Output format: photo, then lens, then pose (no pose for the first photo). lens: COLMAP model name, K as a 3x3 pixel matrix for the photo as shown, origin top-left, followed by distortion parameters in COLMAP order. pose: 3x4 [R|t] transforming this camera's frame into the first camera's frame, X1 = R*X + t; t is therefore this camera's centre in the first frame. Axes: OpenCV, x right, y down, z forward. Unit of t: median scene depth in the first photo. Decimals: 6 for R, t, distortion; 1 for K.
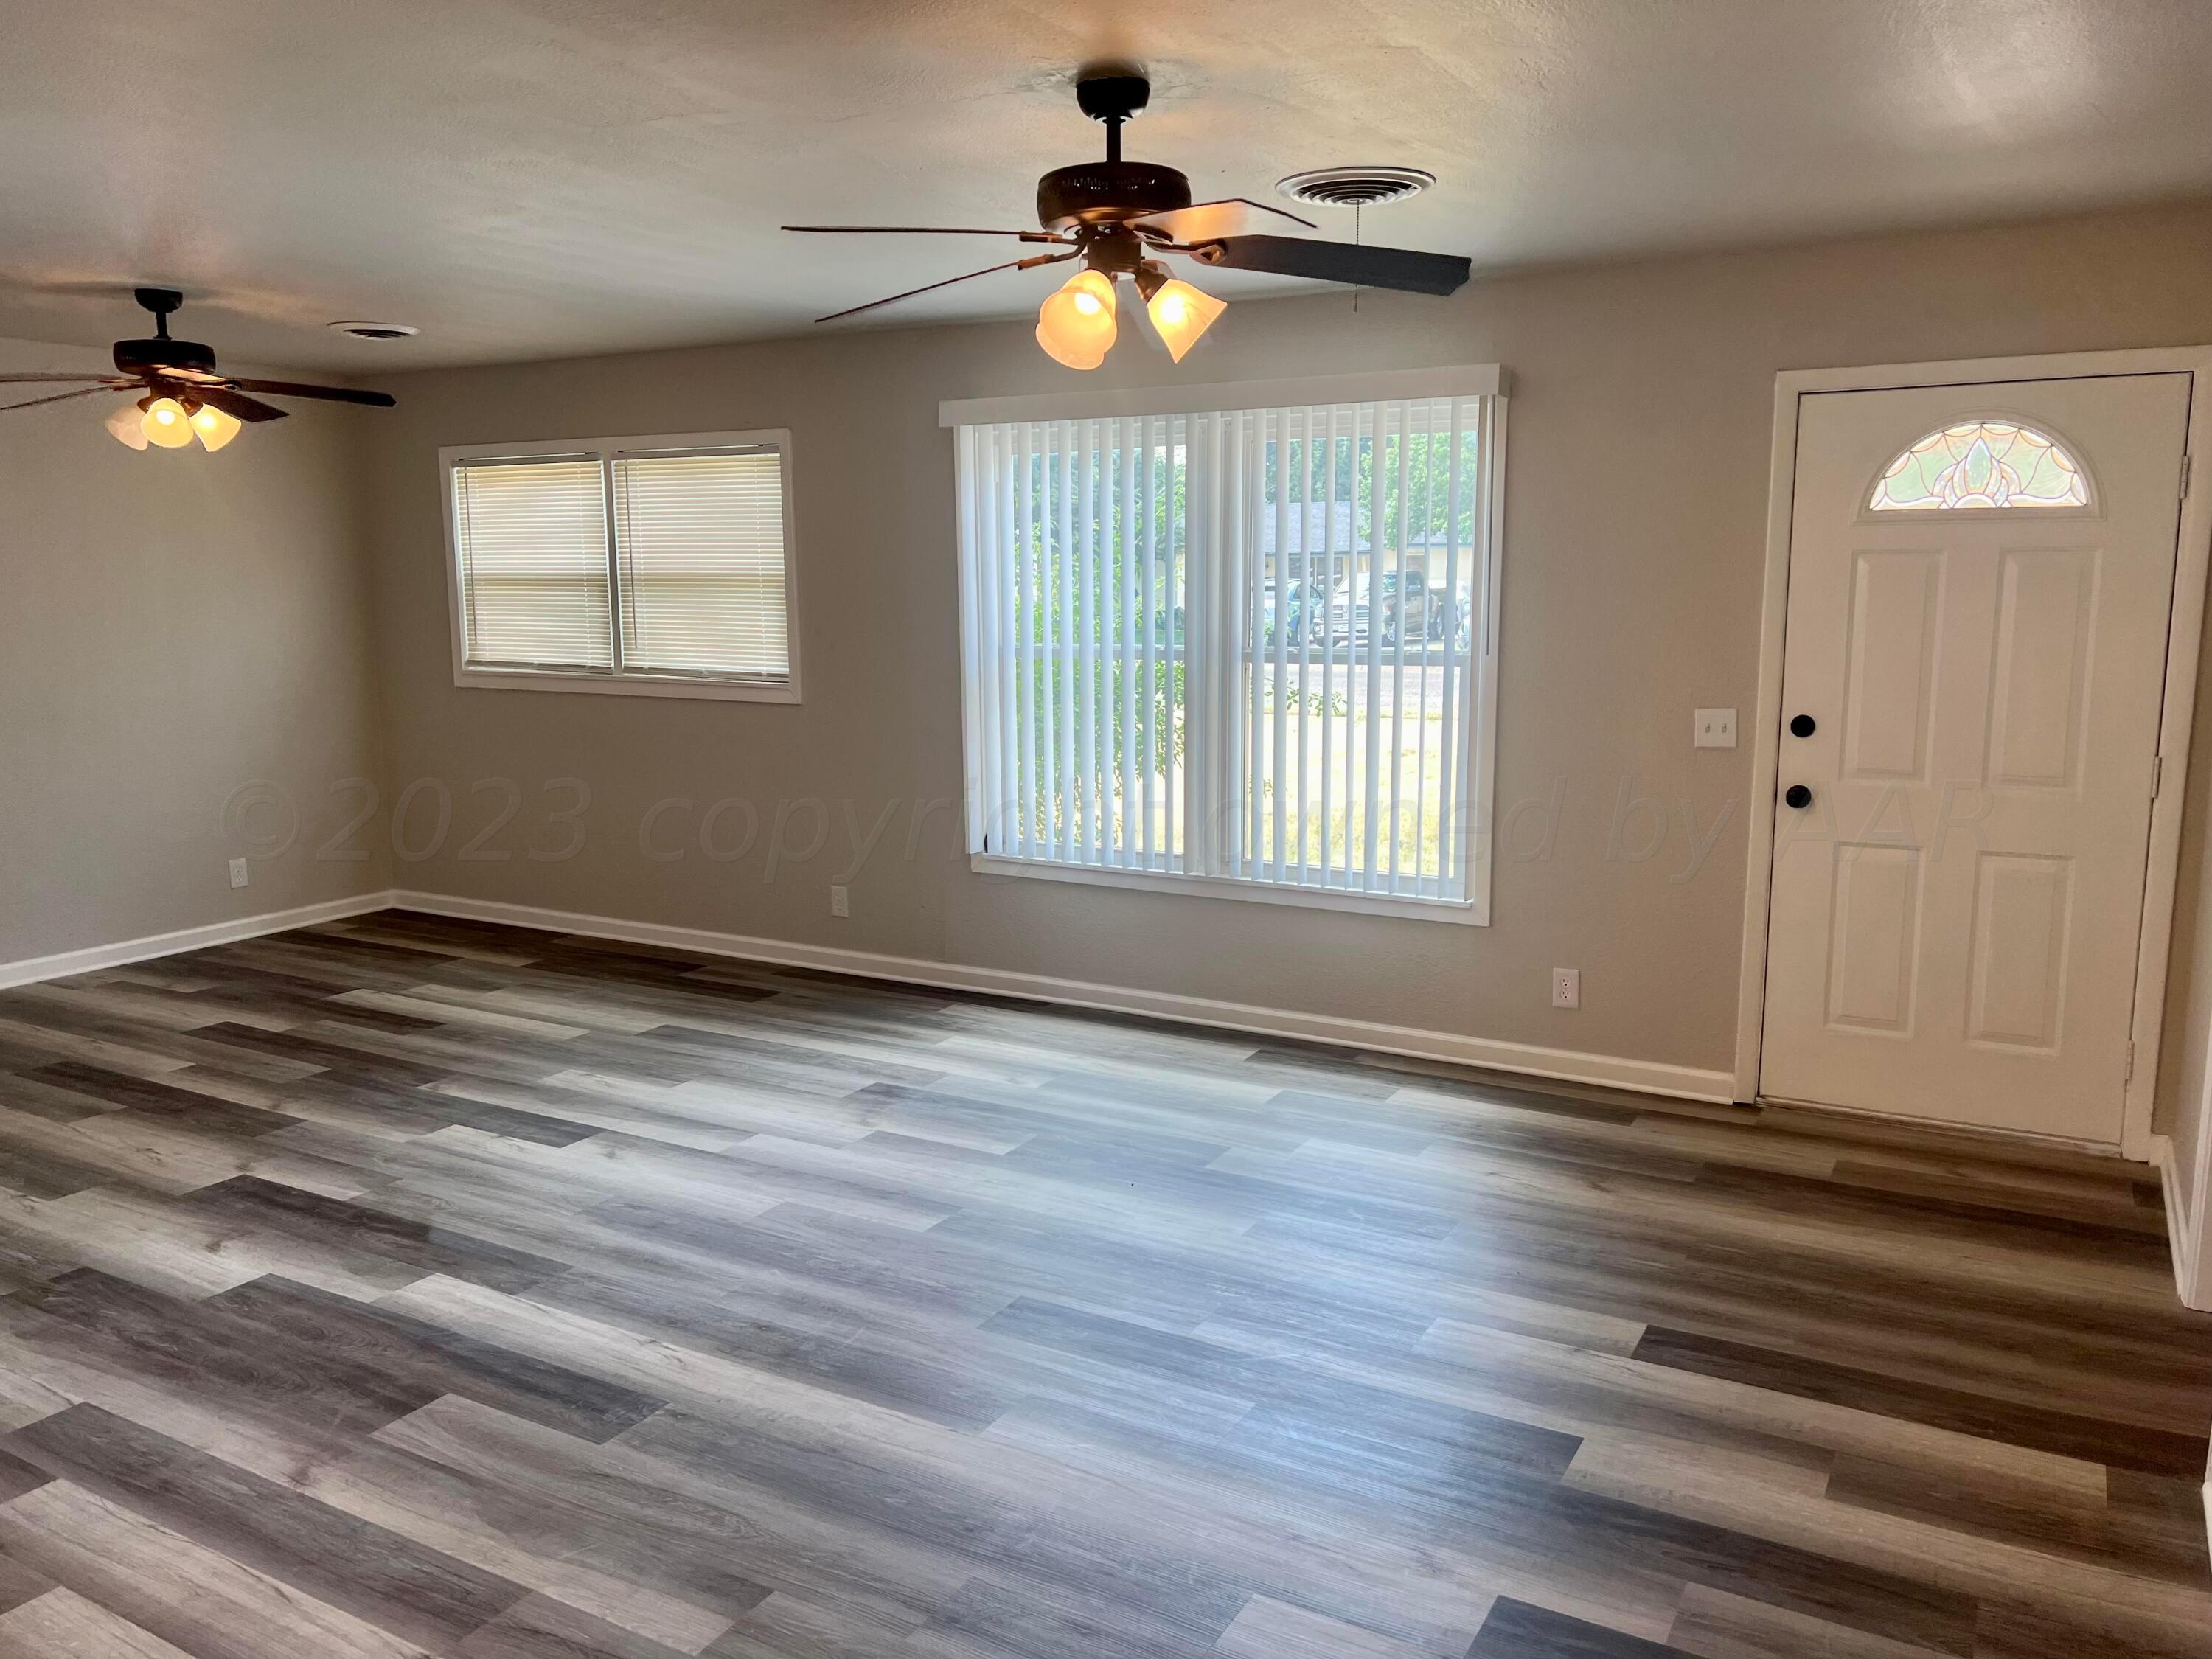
lens RADIAL K [[1665.8, 0, 1087.5], [0, 1665.8, 825.5], [0, 0, 1]] dist [0.039556, -0.051999]
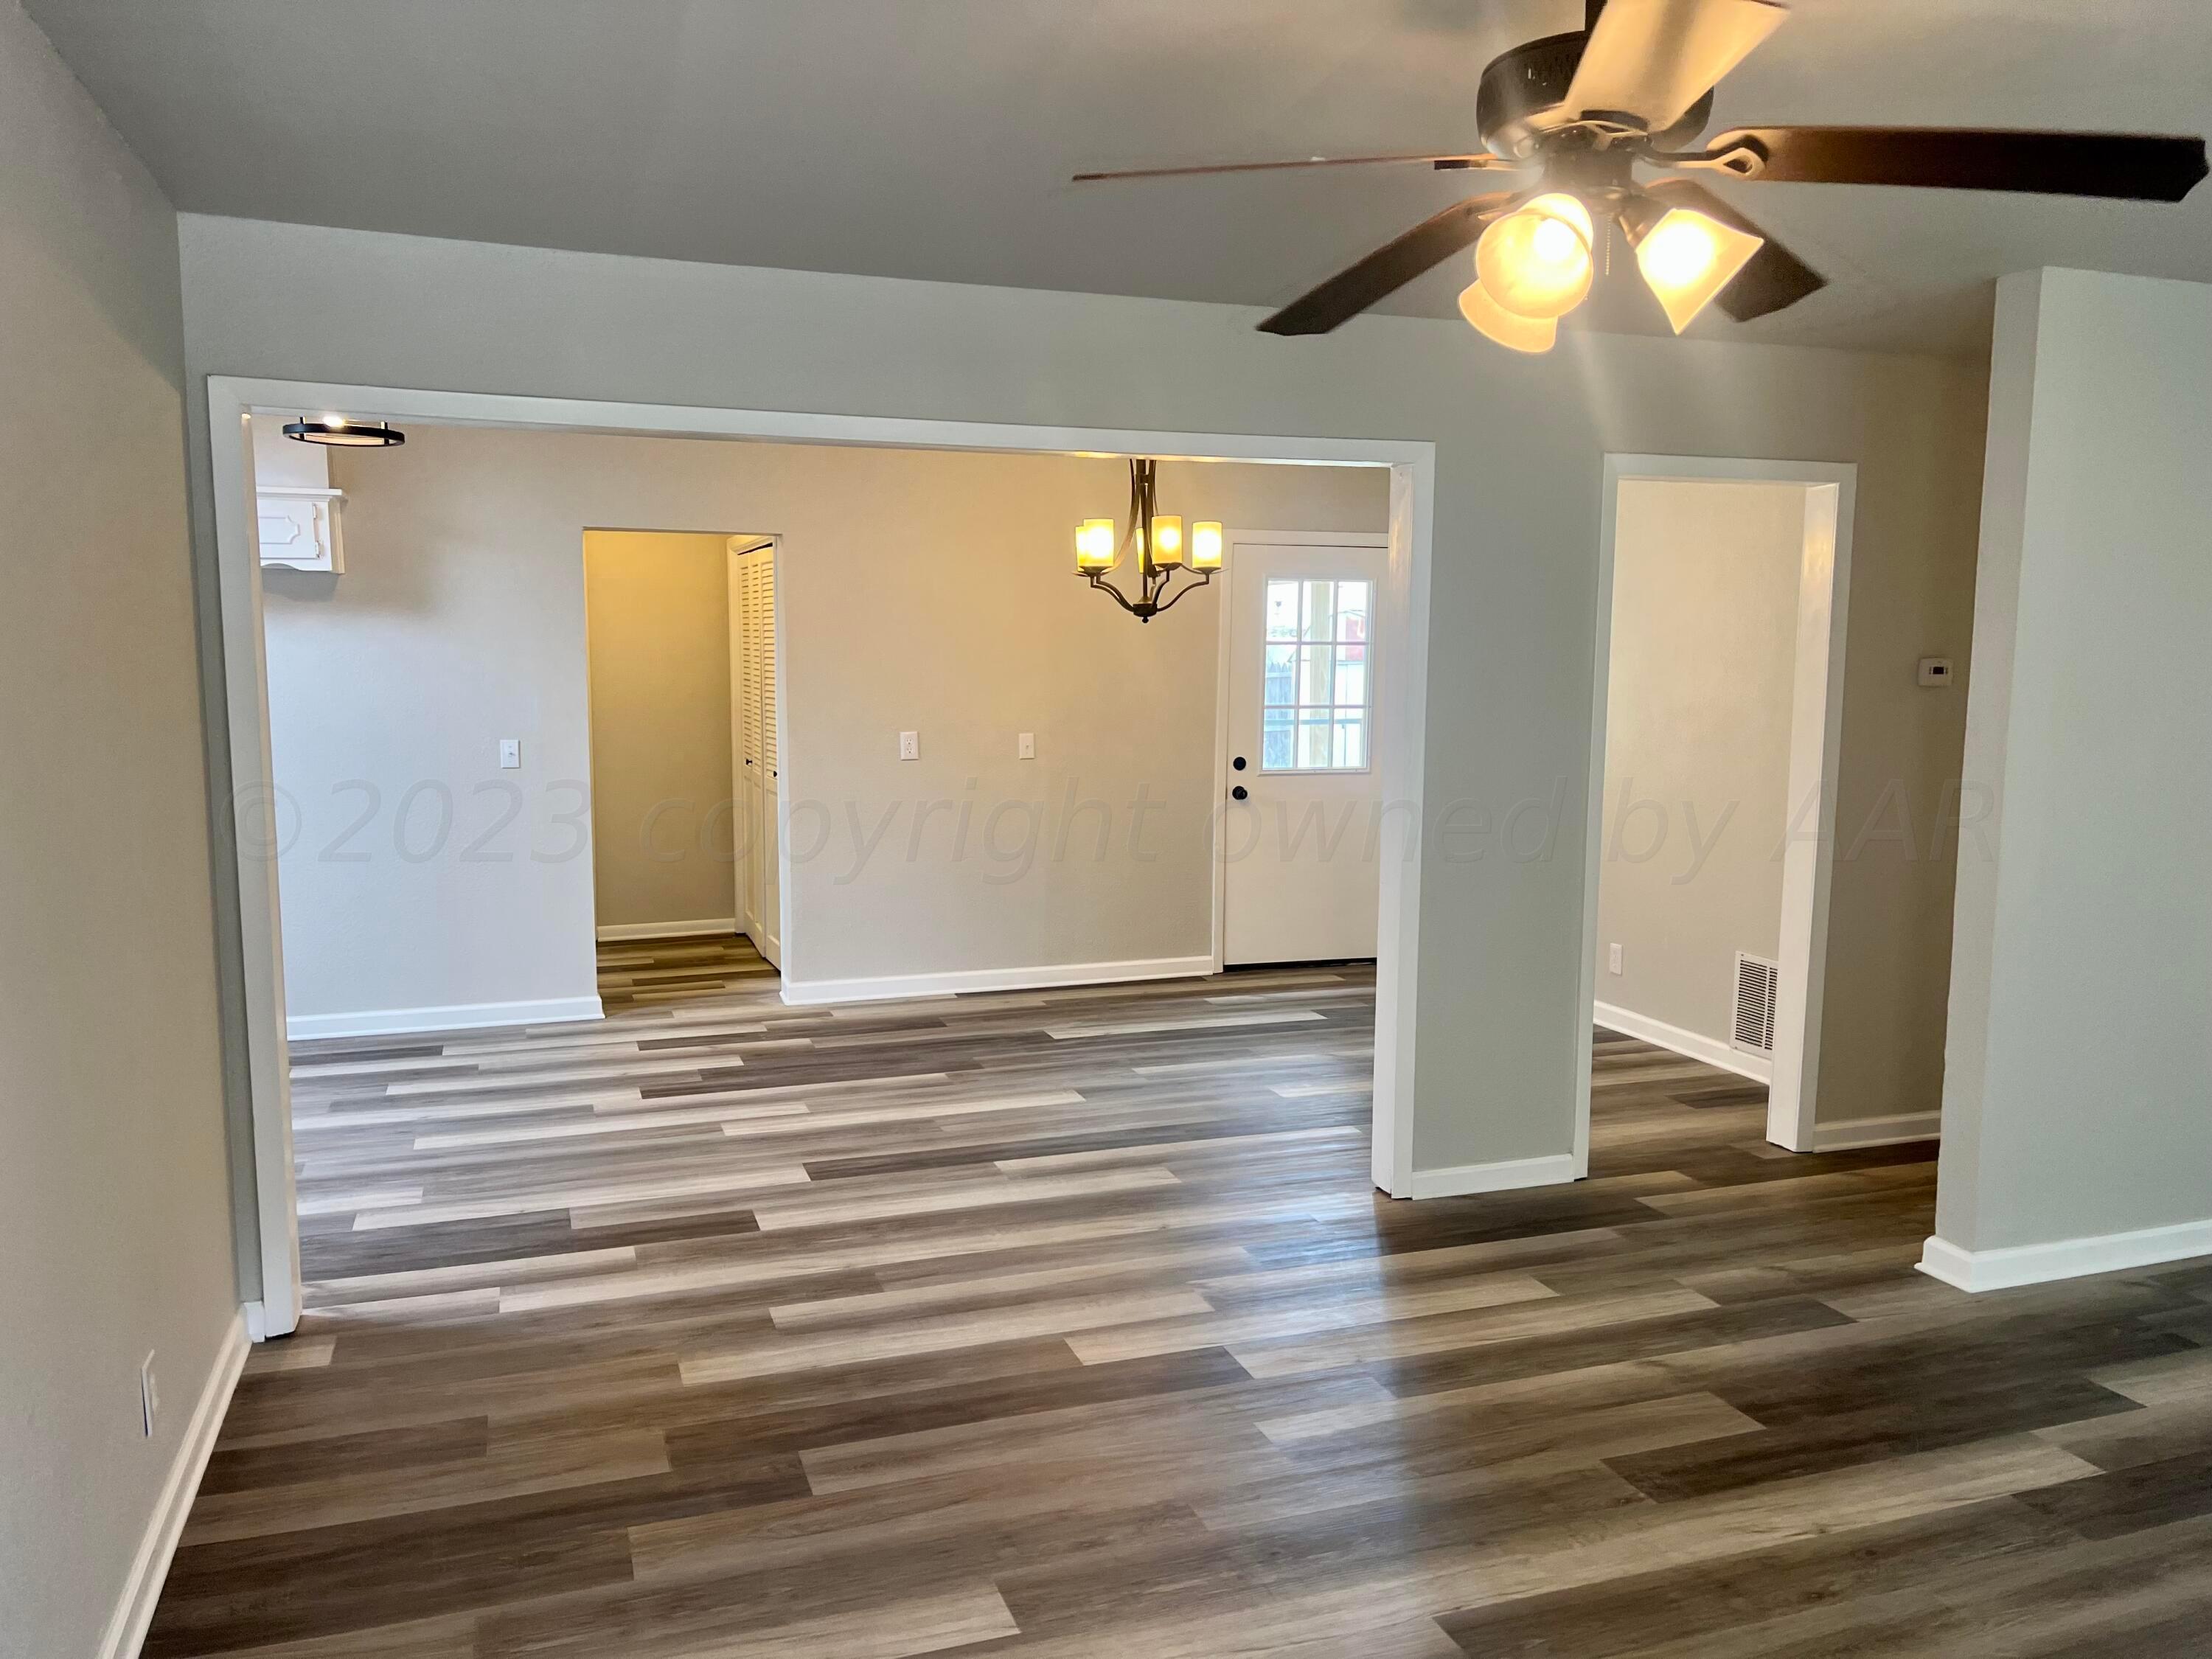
lens RADIAL K [[1665.8, 0, 1107.8], [0, 1665.8, 833.8], [0, 0, 1]] dist [0.039556, -0.051999]
pose [[-0.651435, 0.084838, -0.753946, 0.619830], [-0.116956, 0.970622, 0.210274, -0.184325], [0.749636, 0.225158, -0.622374, 1.222383]]
